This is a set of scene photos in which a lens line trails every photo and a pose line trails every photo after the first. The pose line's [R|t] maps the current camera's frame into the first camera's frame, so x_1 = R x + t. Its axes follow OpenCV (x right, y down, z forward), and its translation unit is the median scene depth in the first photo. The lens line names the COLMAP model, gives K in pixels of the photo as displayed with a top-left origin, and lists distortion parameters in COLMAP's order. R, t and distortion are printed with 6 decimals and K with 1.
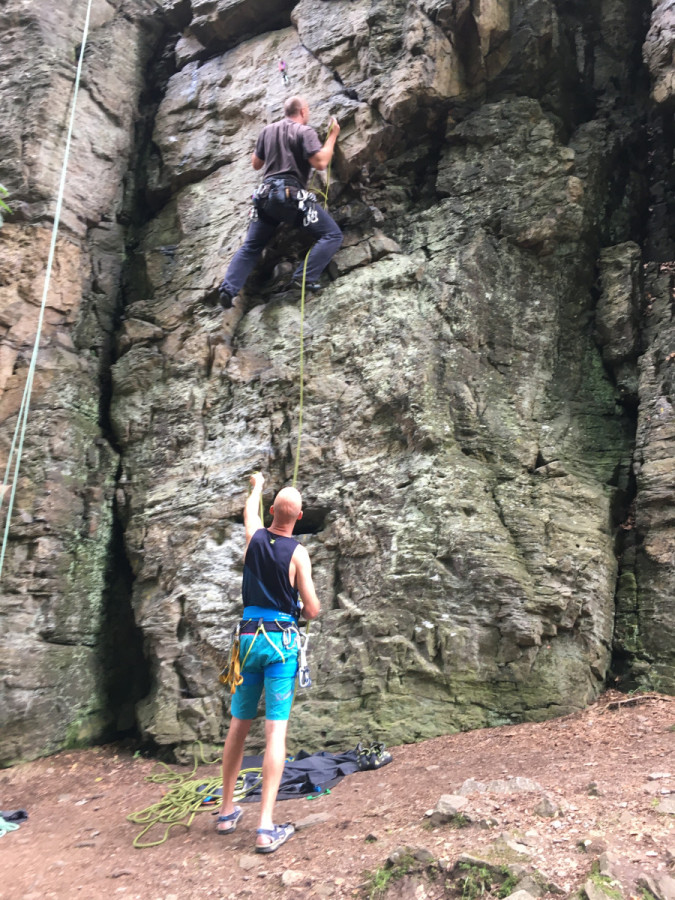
lens RADIAL K [[759.5, 0, 339.3], [0, 759.5, 449.3], [0, 0, 1]] dist [0.072288, -0.110225]
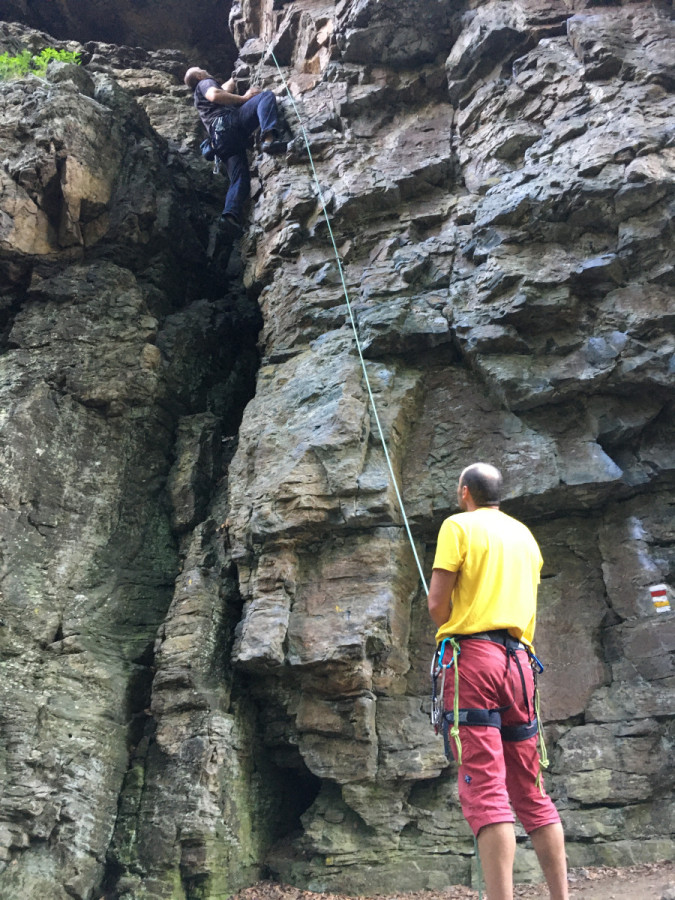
lens RADIAL K [[759.5, 0, 337.8], [0, 759.5, 451.1], [0, 0, 1]] dist [0.072288, -0.110225]
pose [[0.971592, 0.081524, 0.222176, 0.353028], [-0.032222, 0.975622, -0.217079, -0.009775], [-0.234457, 0.203753, 0.950534, 0.020901]]
